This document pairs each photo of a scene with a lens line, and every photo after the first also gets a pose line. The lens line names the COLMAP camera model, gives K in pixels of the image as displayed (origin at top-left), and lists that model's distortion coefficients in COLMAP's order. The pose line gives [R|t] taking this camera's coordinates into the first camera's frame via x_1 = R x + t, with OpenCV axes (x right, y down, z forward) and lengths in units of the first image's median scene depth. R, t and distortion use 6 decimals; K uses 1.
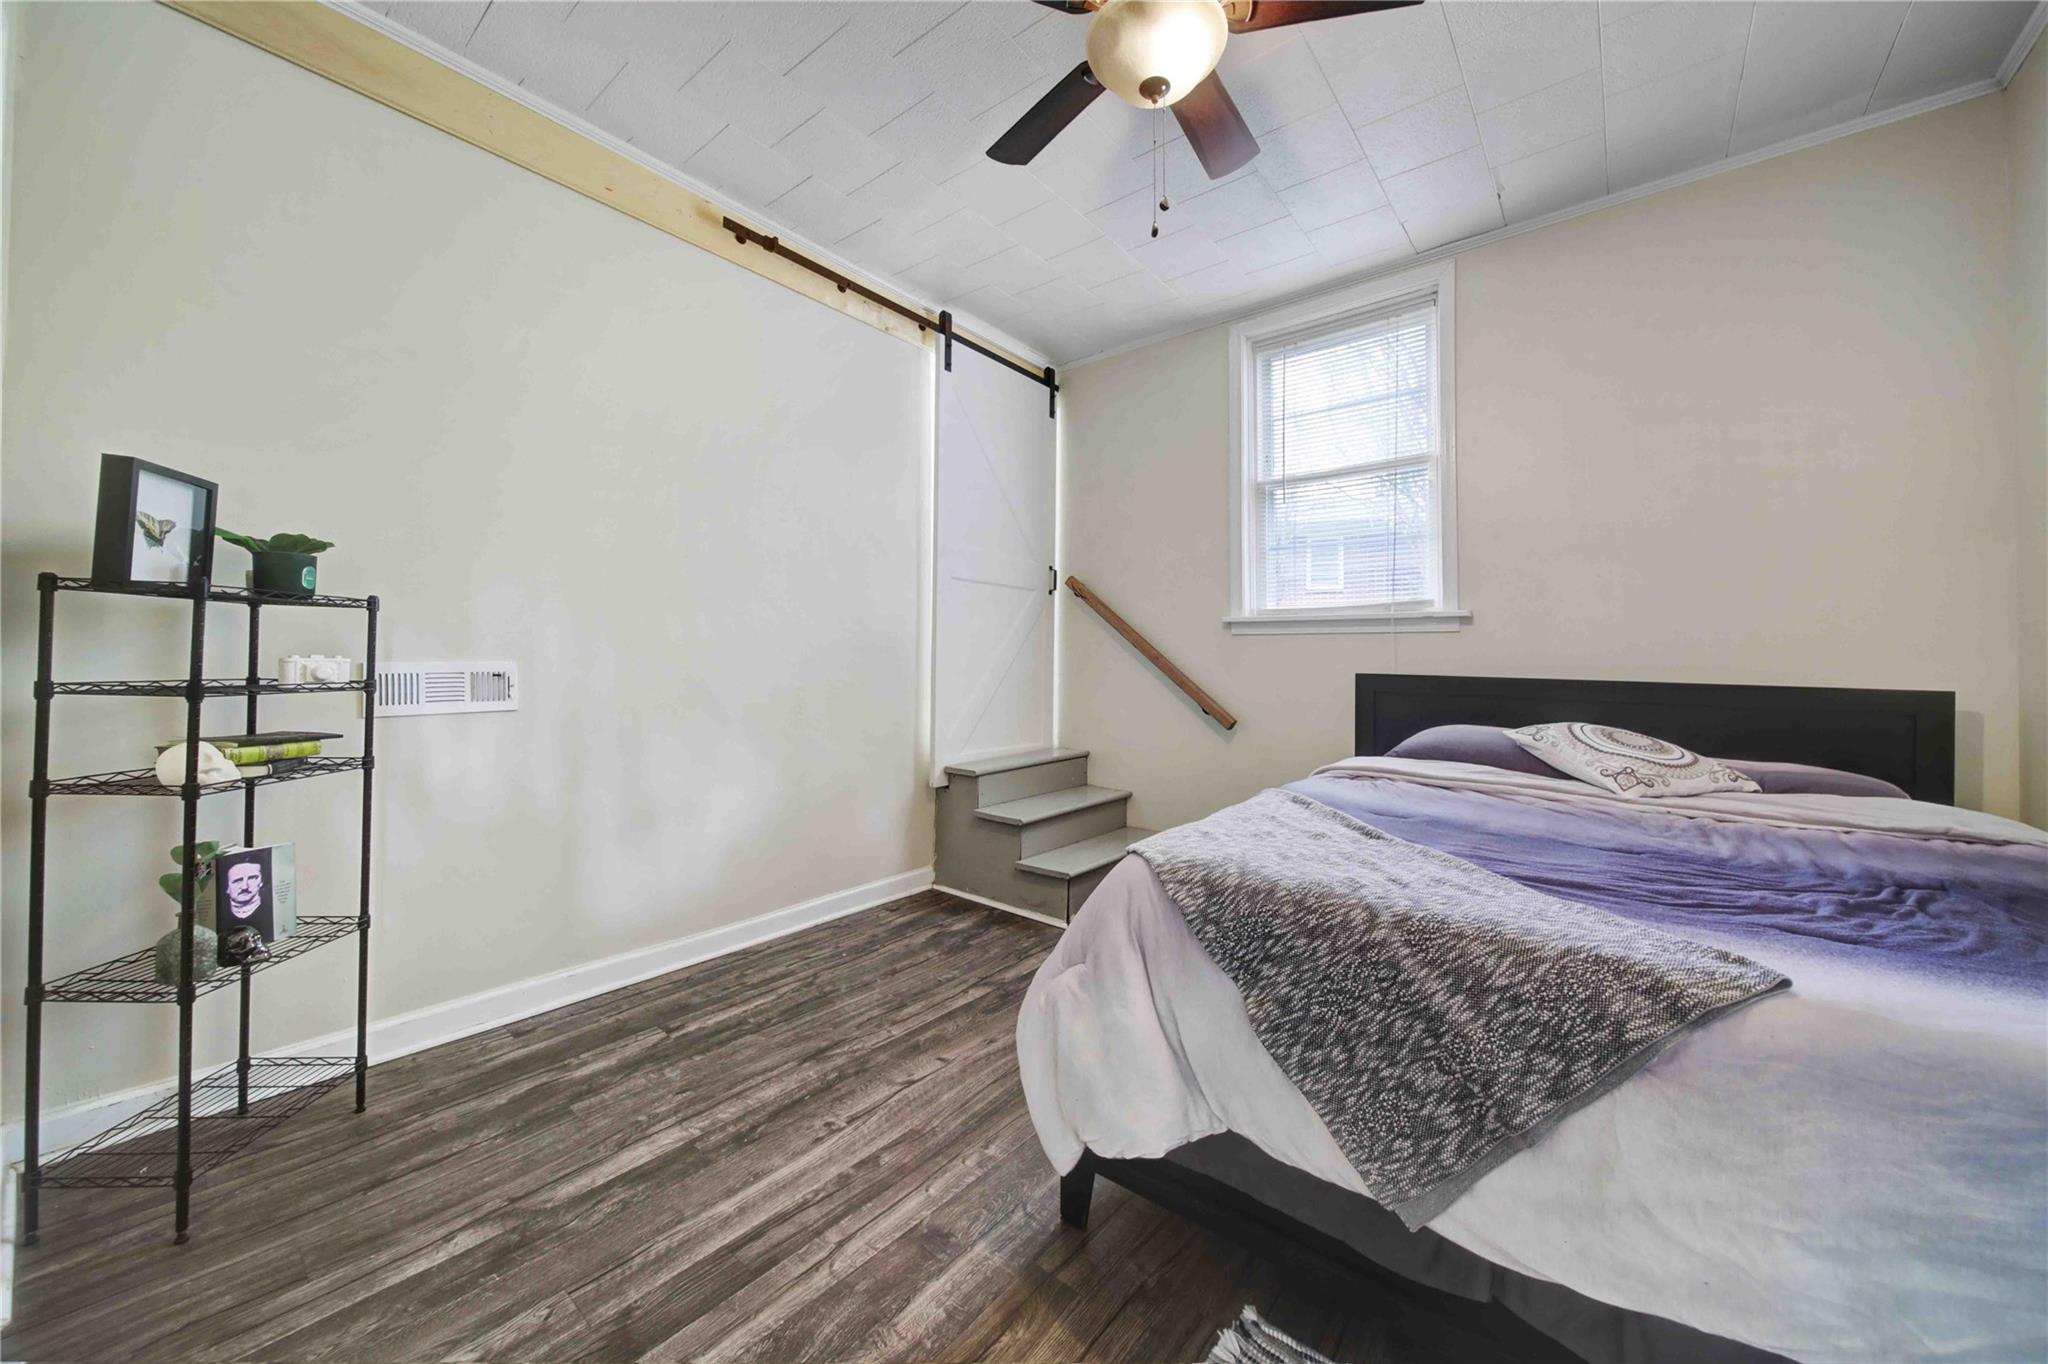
lens RADIAL K [[728.1, 0, 1015.5], [0, 728.1, 665.2], [0, 0, 1]] dist [-0.001855, -0.001216]
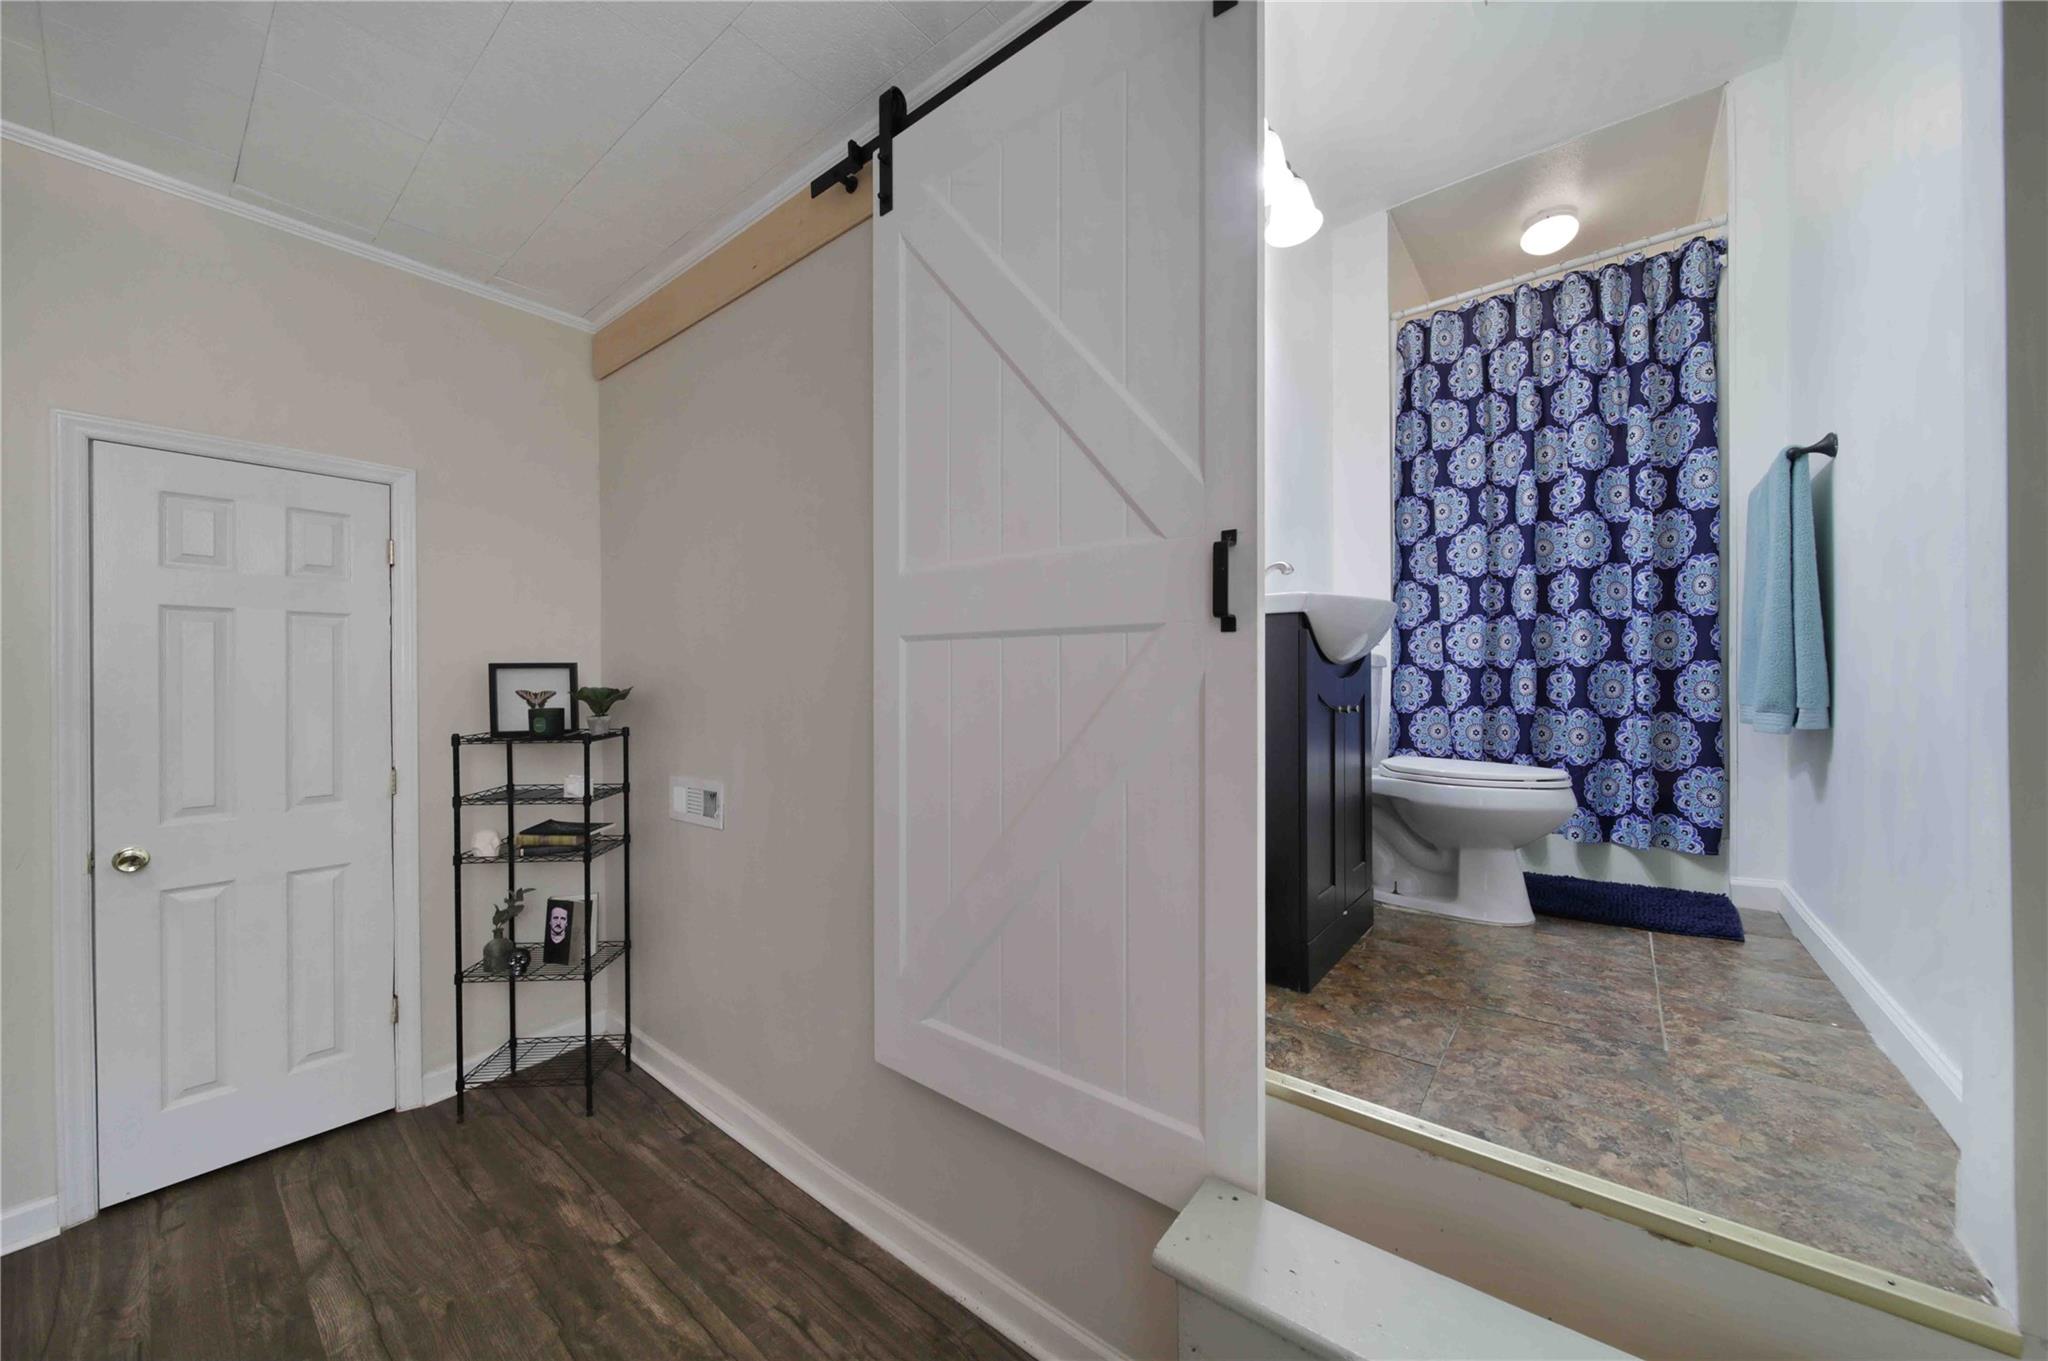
lens RADIAL K [[728.1, 0, 1017.9], [0, 728.1, 685.2], [0, 0, 1]] dist [-0.001855, -0.001216]
pose [[0.031141, -0.008876, -0.999476, 0.430574], [0.002034, 0.999959, -0.008817, -0.153618], [0.999513, -0.001758, 0.031158, 1.590571]]
